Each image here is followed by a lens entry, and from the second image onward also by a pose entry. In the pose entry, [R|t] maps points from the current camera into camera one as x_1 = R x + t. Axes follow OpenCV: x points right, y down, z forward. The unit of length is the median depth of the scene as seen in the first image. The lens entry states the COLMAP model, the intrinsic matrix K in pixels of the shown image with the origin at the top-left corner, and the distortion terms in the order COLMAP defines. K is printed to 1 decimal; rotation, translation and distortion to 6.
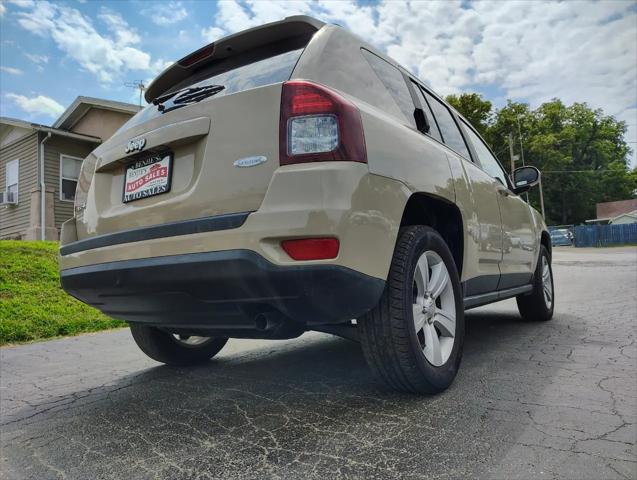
lens RADIAL K [[448.7, 0, 317.0], [0, 448.7, 242.2], [0, 0, 1]] dist [0.001633, -0.001402]
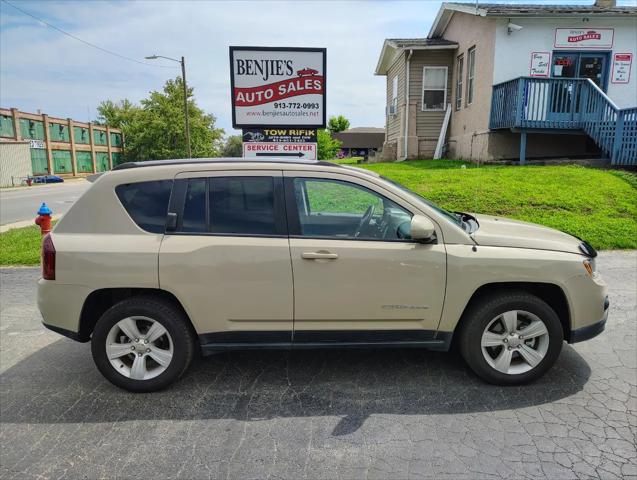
lens RADIAL K [[444.2, 0, 319.7], [0, 444.2, 250.5], [0, 0, 1]] dist [0.002954, 0.007912]
pose [[0.604891, 0.193493, -0.772442, 0.682943], [0.042505, 0.960801, 0.273961, -0.229983], [0.795173, -0.198549, 0.572956, 0.234680]]
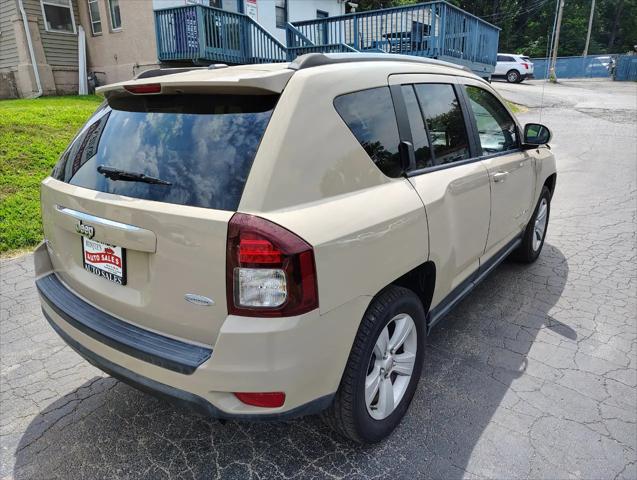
lens RADIAL K [[444.2, 0, 319.7], [0, 444.2, 250.5], [0, 0, 1]] dist [0.002954, 0.007912]
pose [[0.999180, 0.036612, -0.017262, 0.034989], [-0.026791, 0.917861, 0.395996, -0.185688], [0.030342, -0.395209, 0.918090, 0.047002]]
